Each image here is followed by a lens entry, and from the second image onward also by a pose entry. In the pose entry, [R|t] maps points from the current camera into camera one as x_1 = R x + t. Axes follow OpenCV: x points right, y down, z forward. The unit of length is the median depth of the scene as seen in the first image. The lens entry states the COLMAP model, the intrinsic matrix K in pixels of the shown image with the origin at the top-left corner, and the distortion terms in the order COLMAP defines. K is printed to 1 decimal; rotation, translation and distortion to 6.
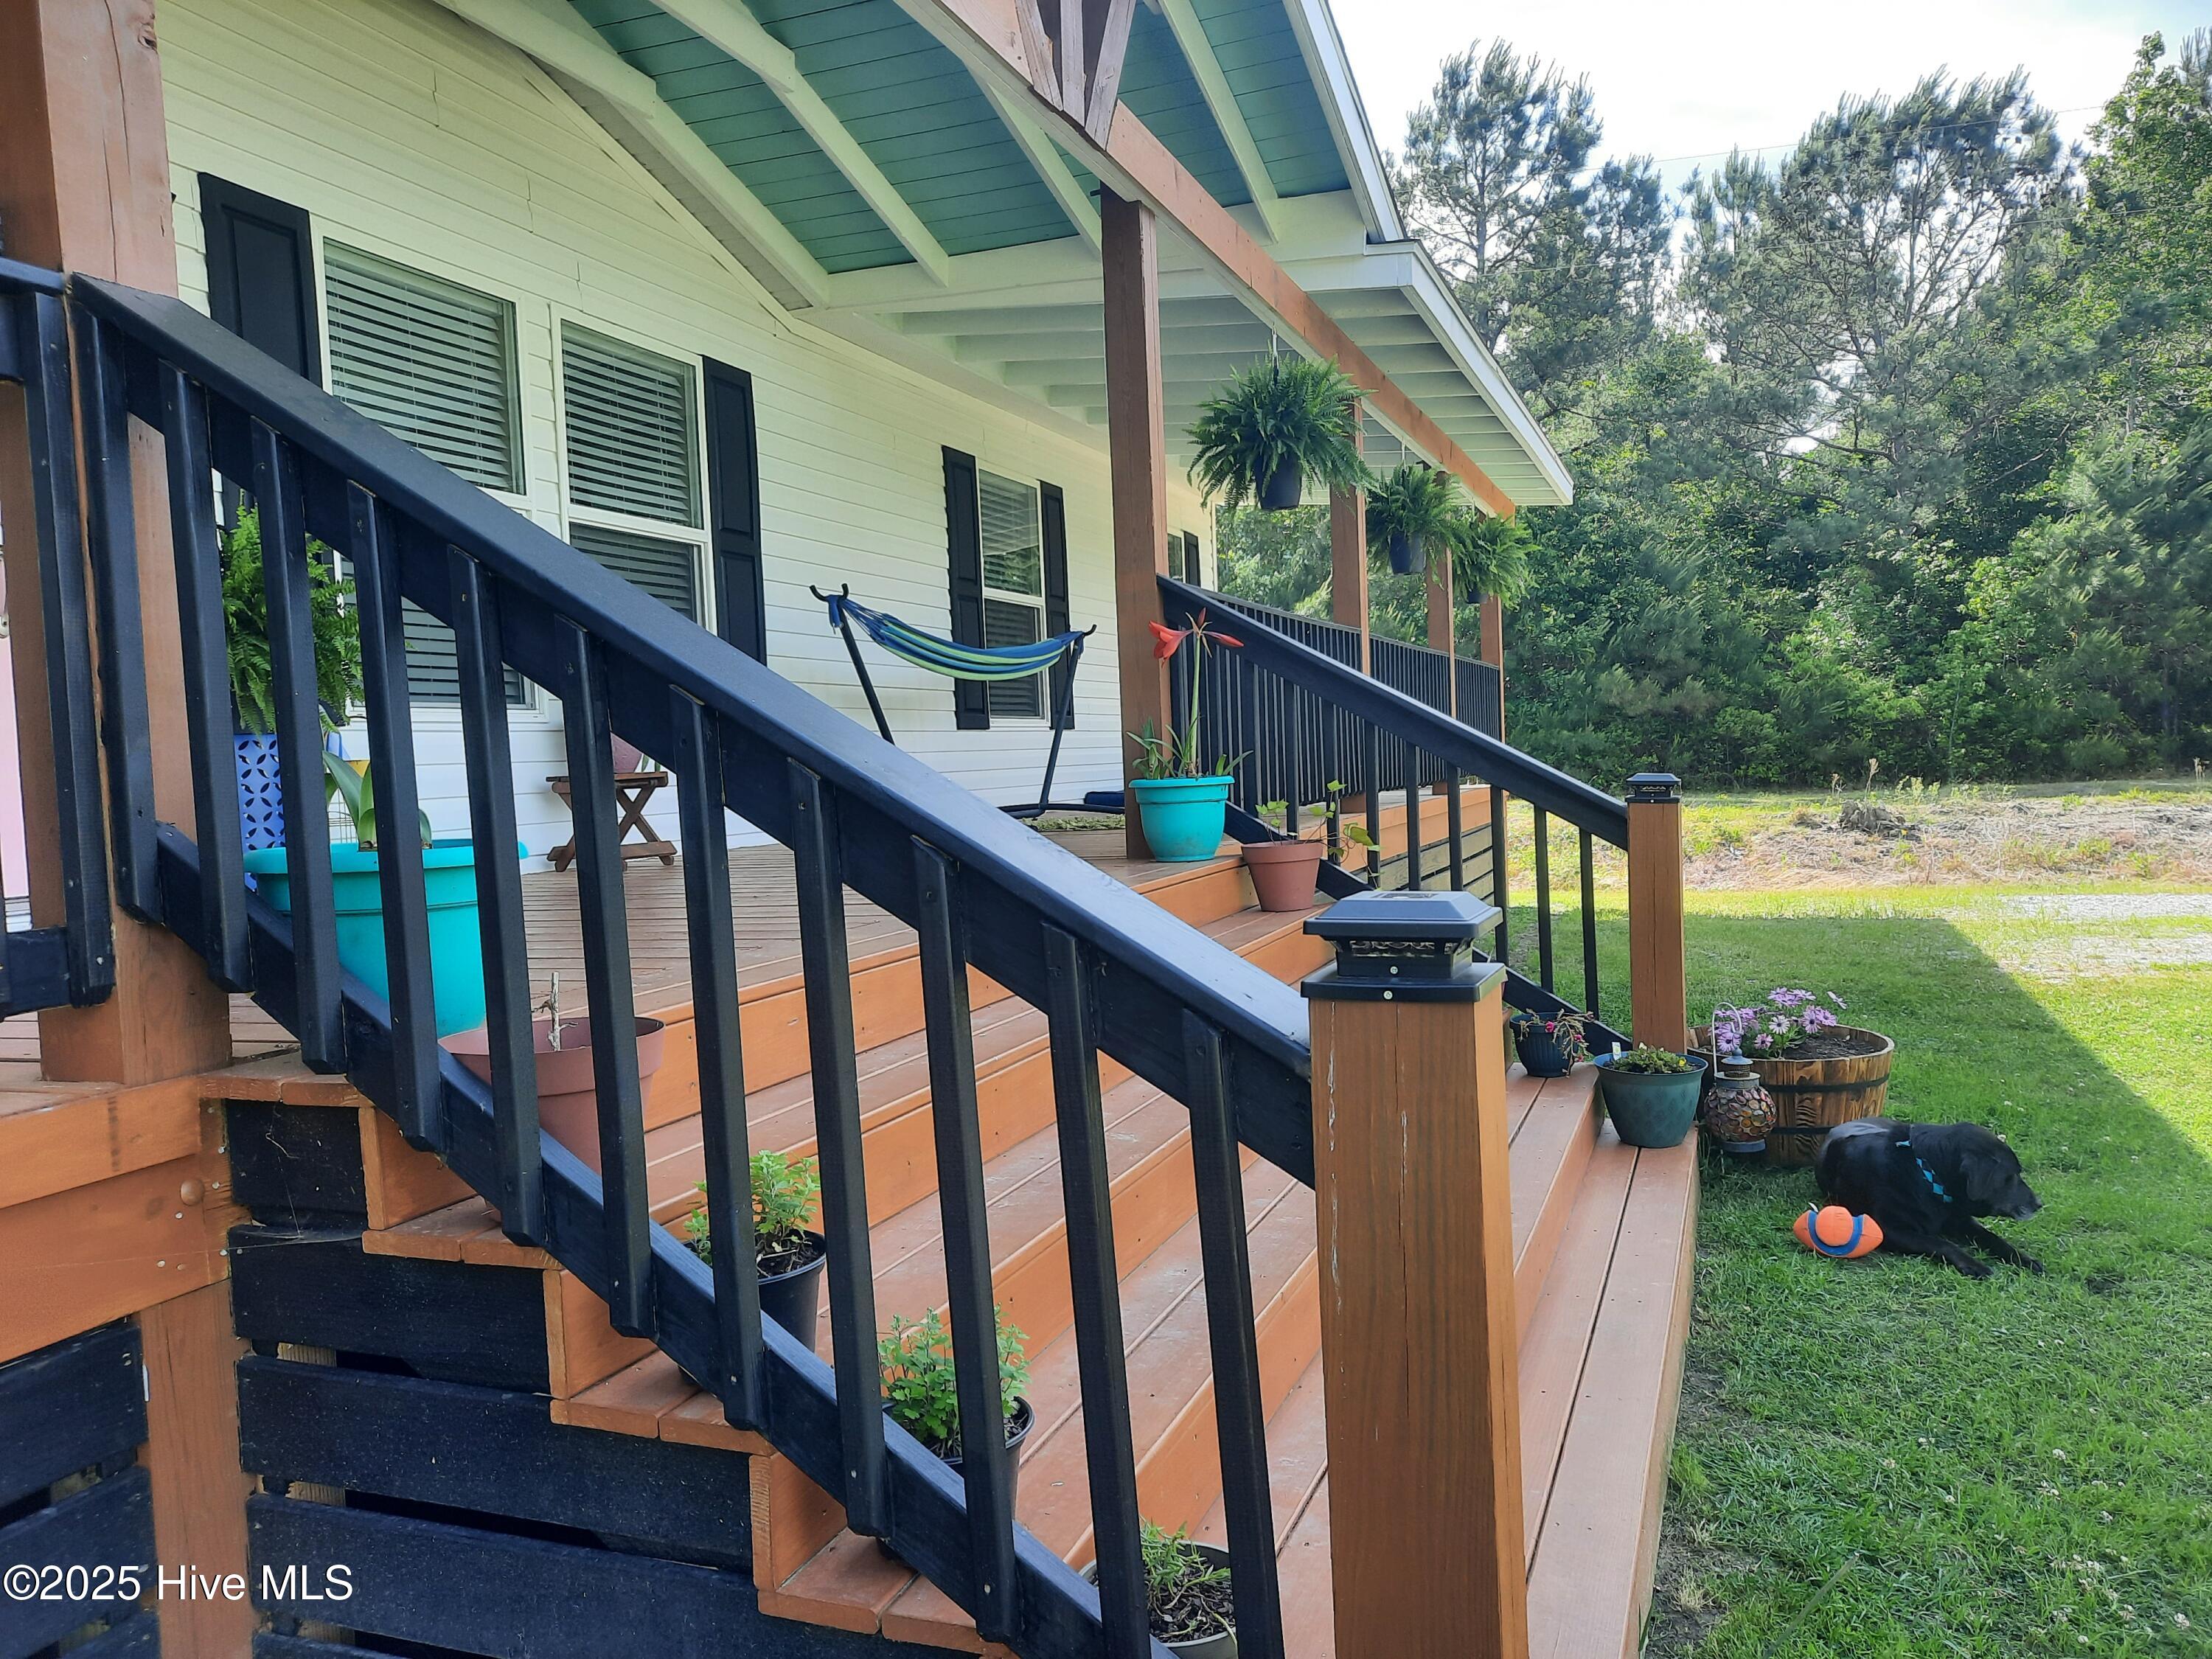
lens RADIAL K [[1621.8, 0, 1099.8], [0, 1621.8, 833.3], [0, 0, 1]] dist [0.048838, -0.030325]
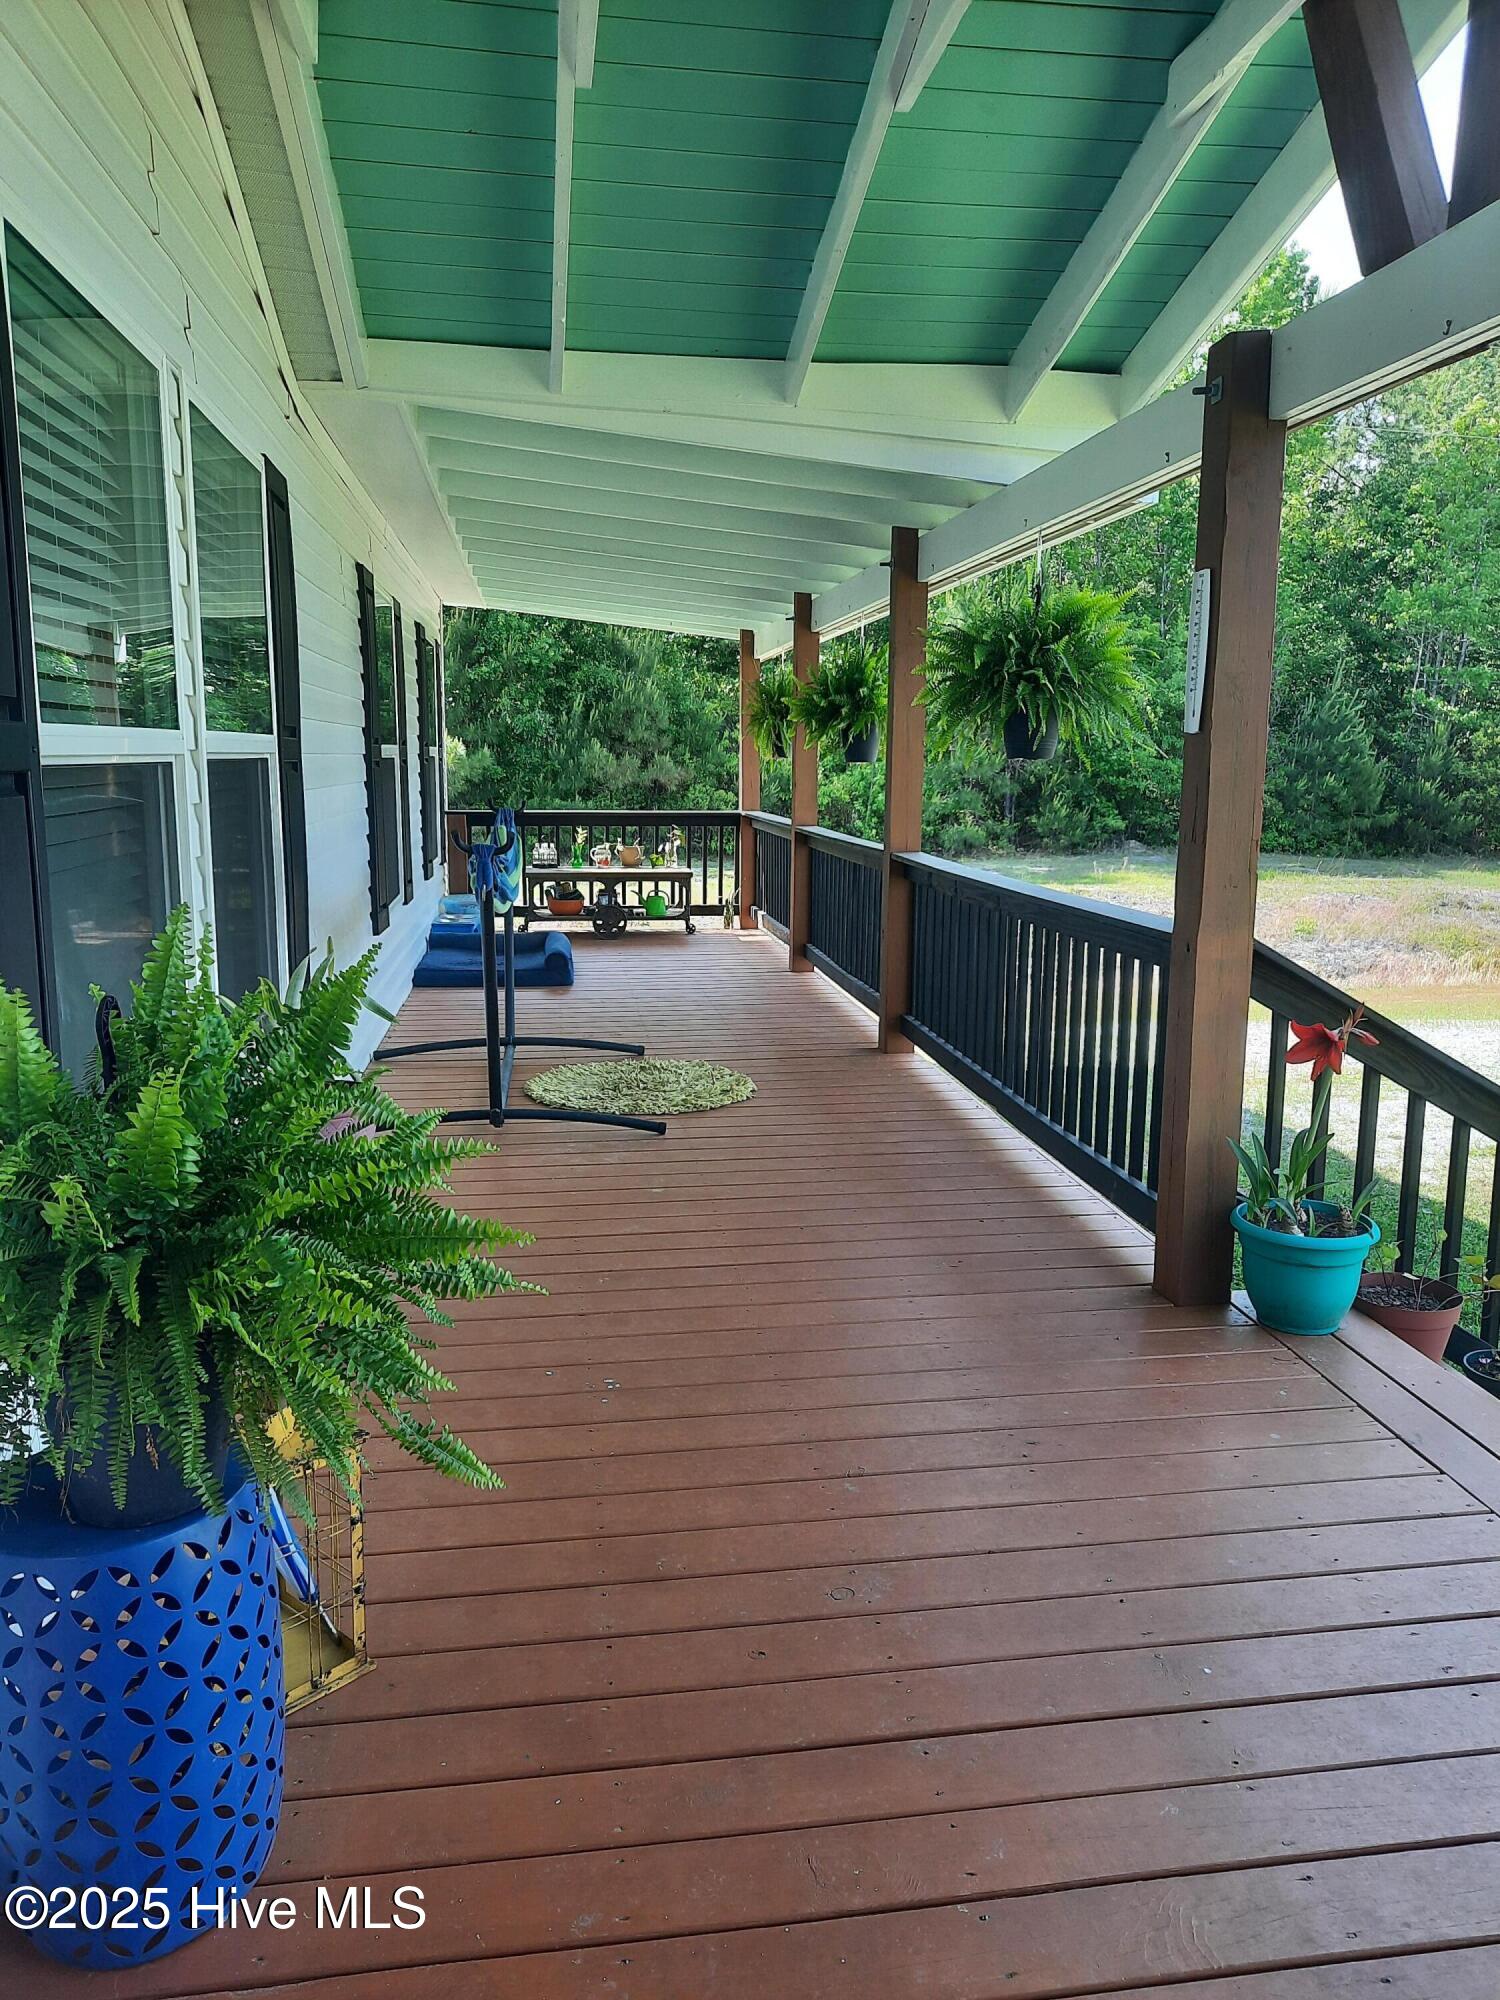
lens RADIAL K [[1466.4, 0, 745.2], [0, 1466.4, 1003.0], [0, 0, 1]] dist [0.048838, -0.030325]
pose [[0.871792, -0.037386, 0.488448, -0.364813], [-0.016005, 0.994377, 0.104677, -0.142487], [-0.489615, -0.099074, 0.866292, 0.384812]]
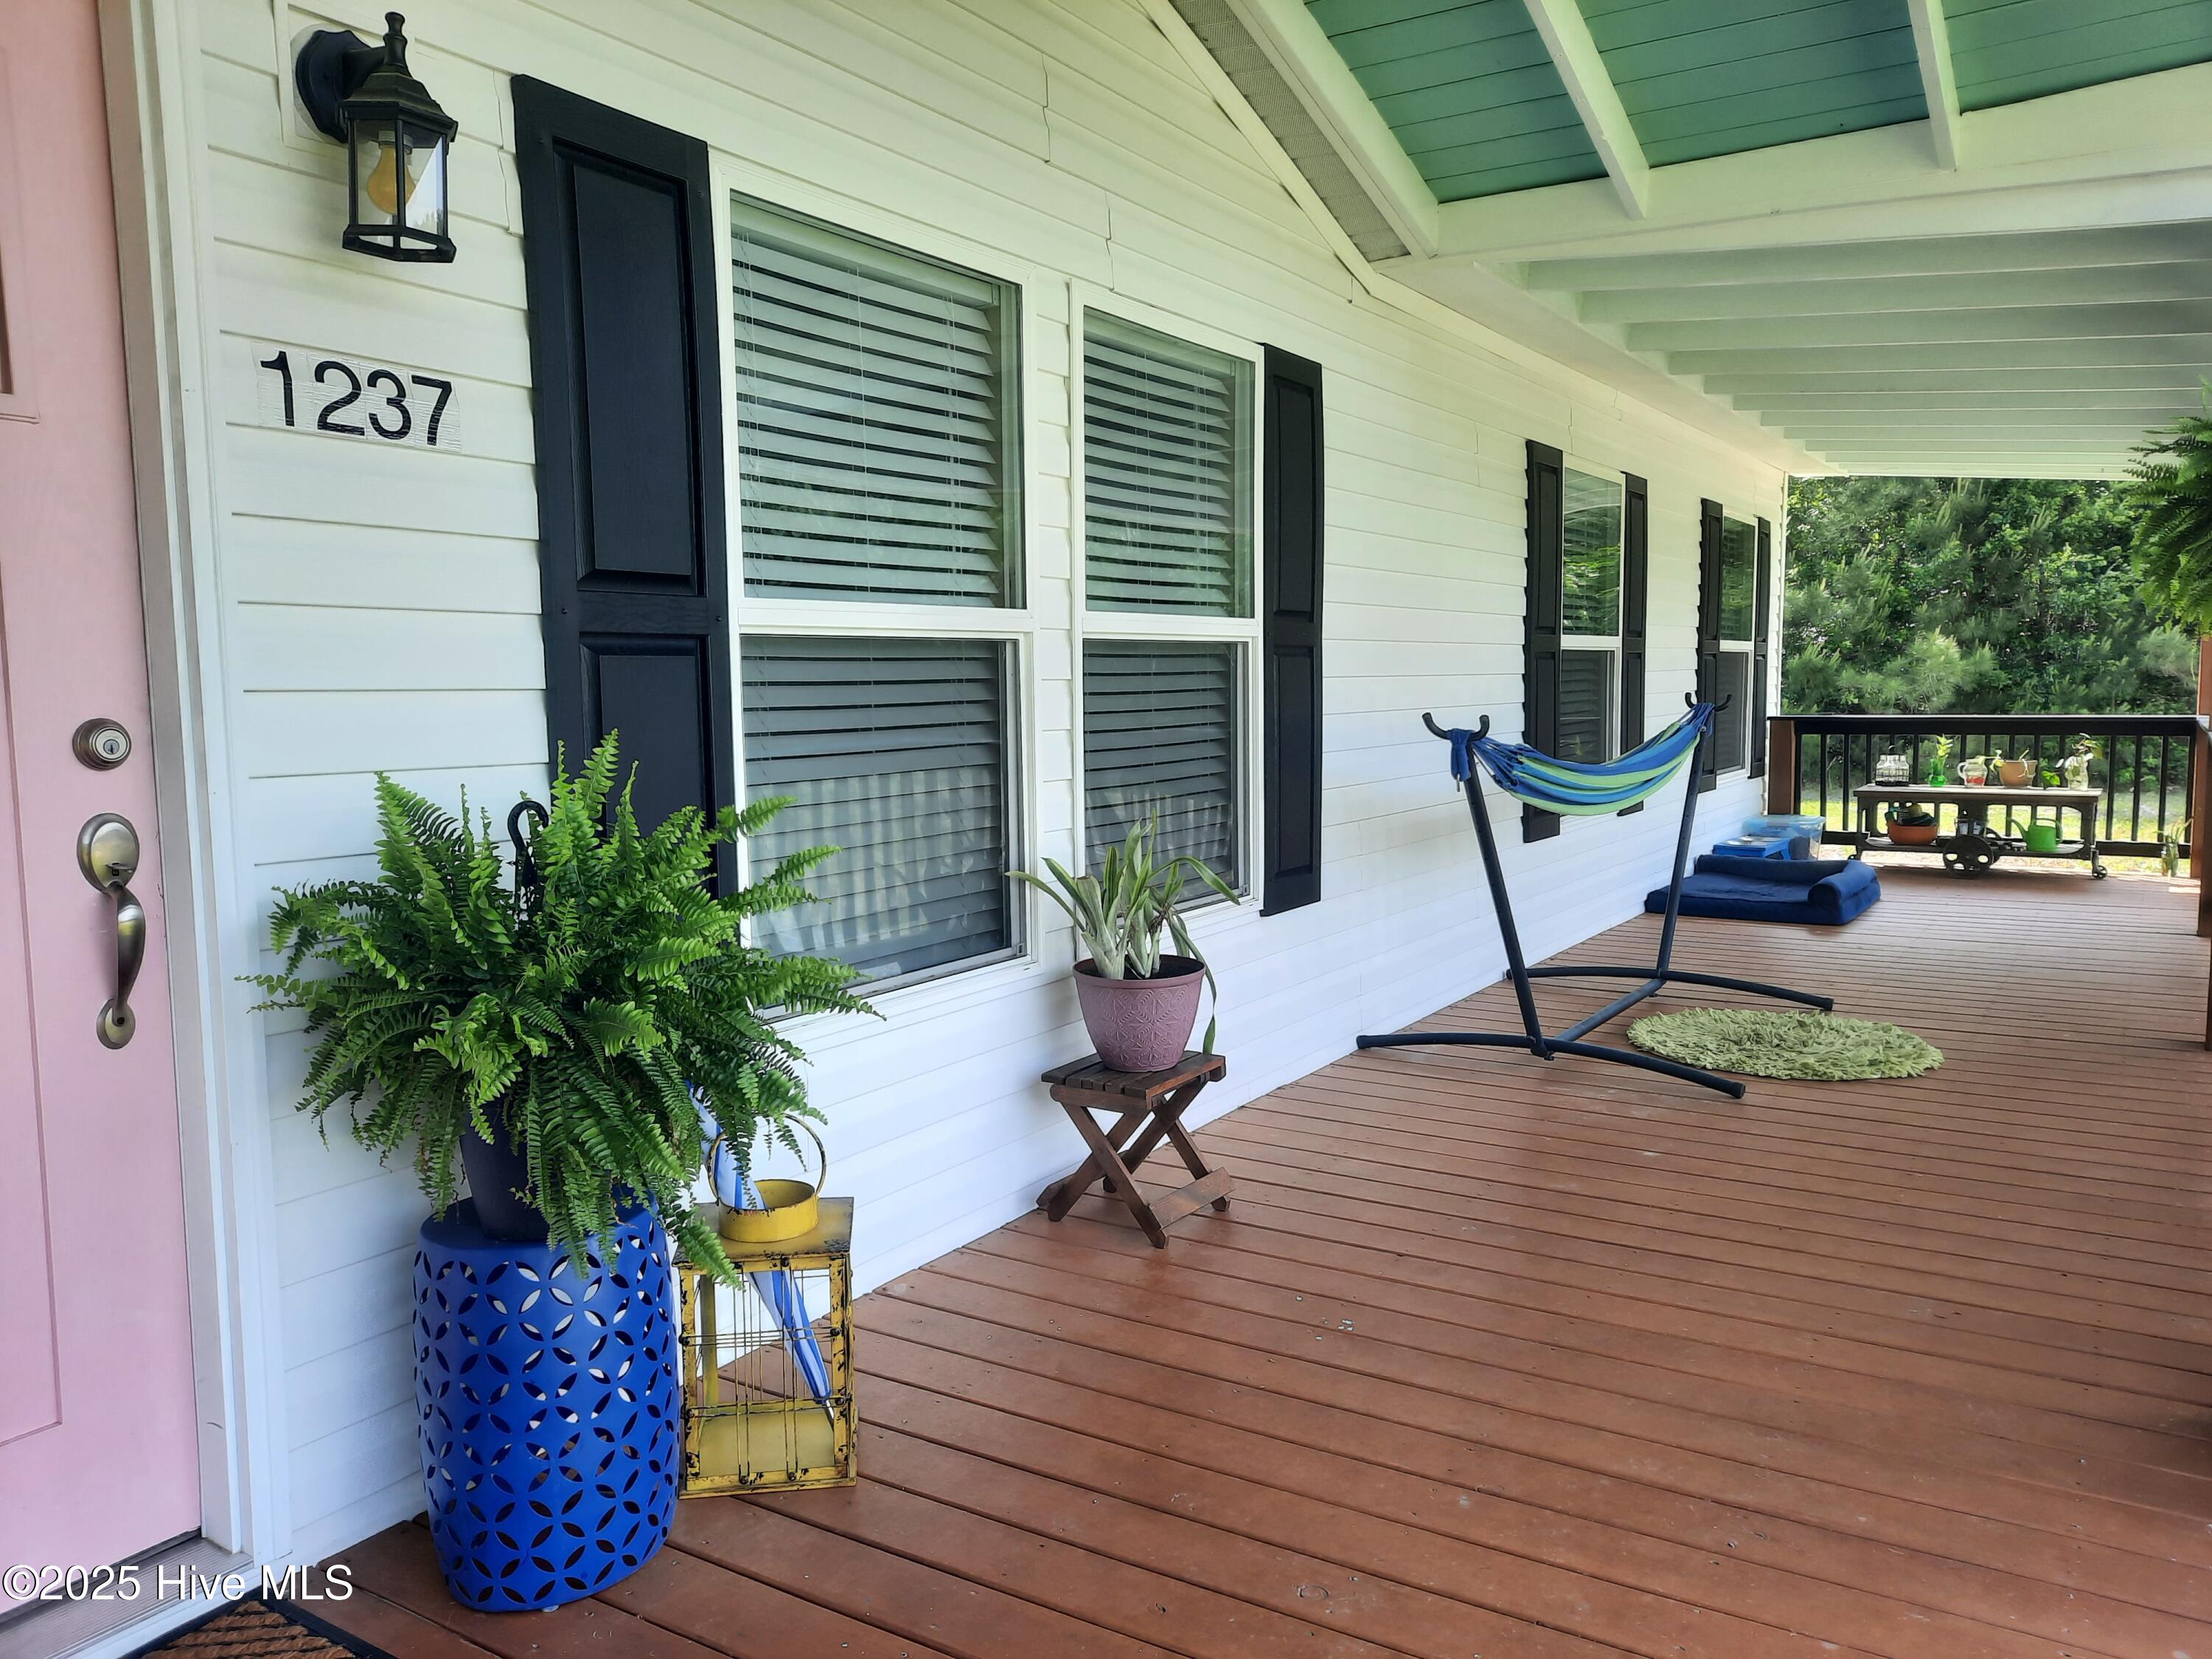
lens RADIAL K [[1621.8, 0, 1098.9], [0, 1621.8, 833.0], [0, 0, 1]] dist [0.048838, -0.030325]
pose [[0.979522, 0.045390, -0.196155, -0.170676], [-0.034965, 0.997802, 0.056290, -0.133353], [0.198279, -0.048279, 0.978956, 0.347733]]
